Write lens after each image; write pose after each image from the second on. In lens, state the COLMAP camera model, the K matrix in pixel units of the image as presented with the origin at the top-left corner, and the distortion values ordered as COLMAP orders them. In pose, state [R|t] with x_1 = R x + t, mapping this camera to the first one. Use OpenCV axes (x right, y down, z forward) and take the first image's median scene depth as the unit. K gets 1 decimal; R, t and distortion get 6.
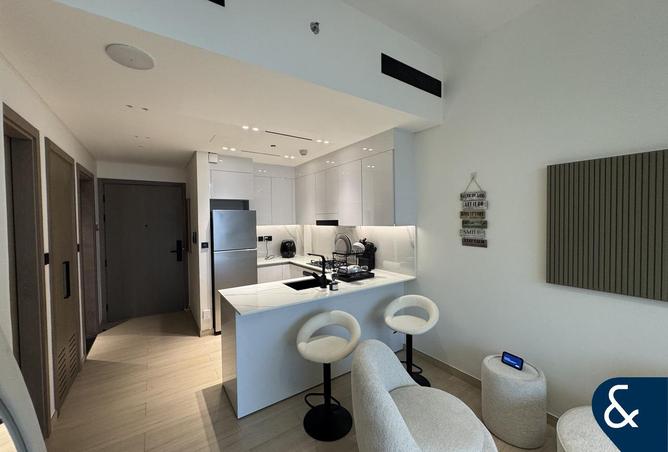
lens RADIAL K [[266.1, 0, 334.5], [0, 266.1, 226.5], [0, 0, 1]] dist [-0.001760, -0.000175]
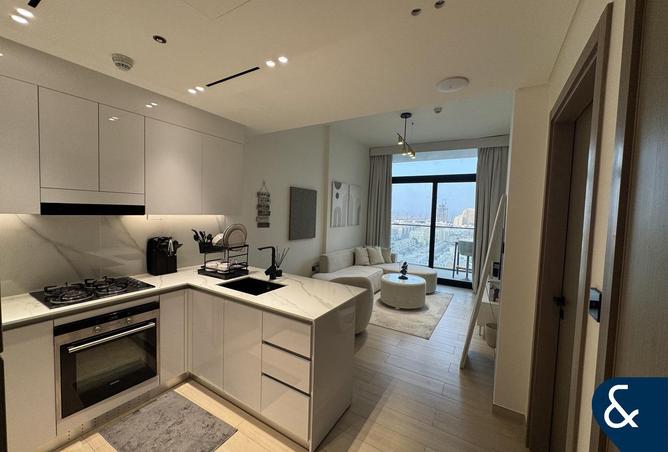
lens RADIAL K [[266.1, 0, 335.1], [0, 266.1, 224.4], [0, 0, 1]] dist [-0.001760, -0.000175]
pose [[-0.410792, -0.043586, 0.910687, -0.782307], [-0.004438, 0.998940, 0.045808, -0.012379], [-0.911718, 0.014776, -0.410550, 0.922322]]
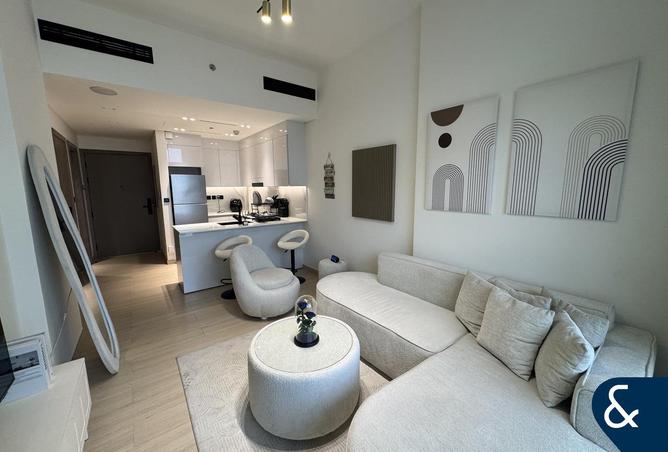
lens RADIAL K [[266.1, 0, 334.7], [0, 266.1, 225.8], [0, 0, 1]] dist [-0.001760, -0.000175]
pose [[0.998523, -0.000267, 0.054333, 0.341640], [-0.006293, 0.992689, 0.120539, 0.032968], [-0.053968, -0.120703, 0.991221, -0.479142]]
